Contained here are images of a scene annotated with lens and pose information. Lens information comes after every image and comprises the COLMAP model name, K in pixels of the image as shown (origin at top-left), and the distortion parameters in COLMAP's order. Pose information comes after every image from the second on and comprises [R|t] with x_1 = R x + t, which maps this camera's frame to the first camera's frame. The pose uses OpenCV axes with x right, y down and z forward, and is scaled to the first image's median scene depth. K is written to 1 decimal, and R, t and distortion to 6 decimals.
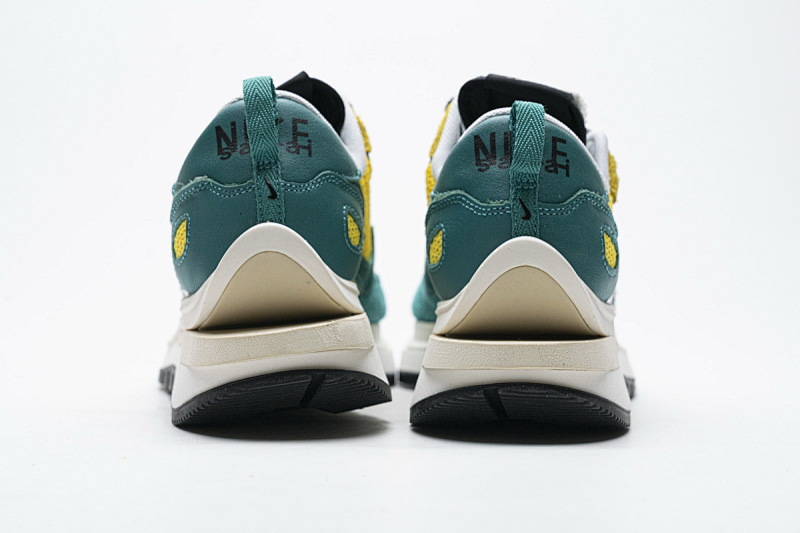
lens RADIAL K [[1506.7, 0, 400.6], [0, 1506.7, 266.9], [0, 0, 1]] dist [-0.025954, 0.000000]
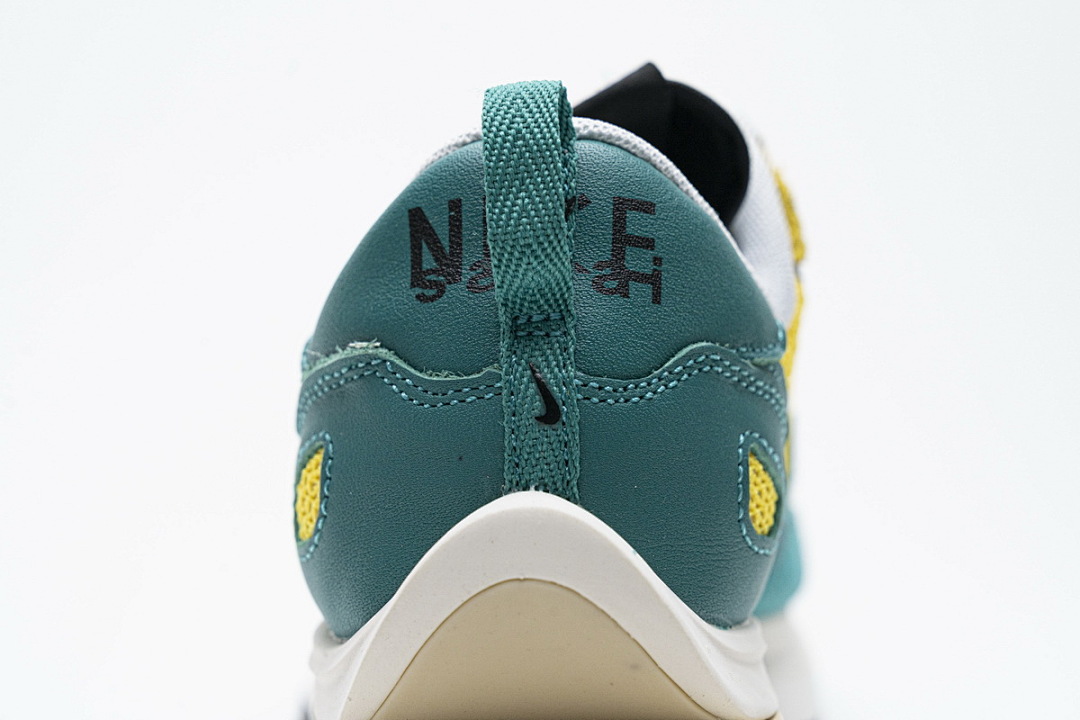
lens RADIAL K [[2034.1, 0, 538.8], [0, 2034.1, 359.6], [0, 0, 1]] dist [-0.025954, 0.000000]
pose [[0.992634, 0.050445, -0.110148, -0.033069], [-0.045754, 0.997952, 0.044709, -0.080278], [0.112177, -0.039340, 0.992909, 0.499949]]
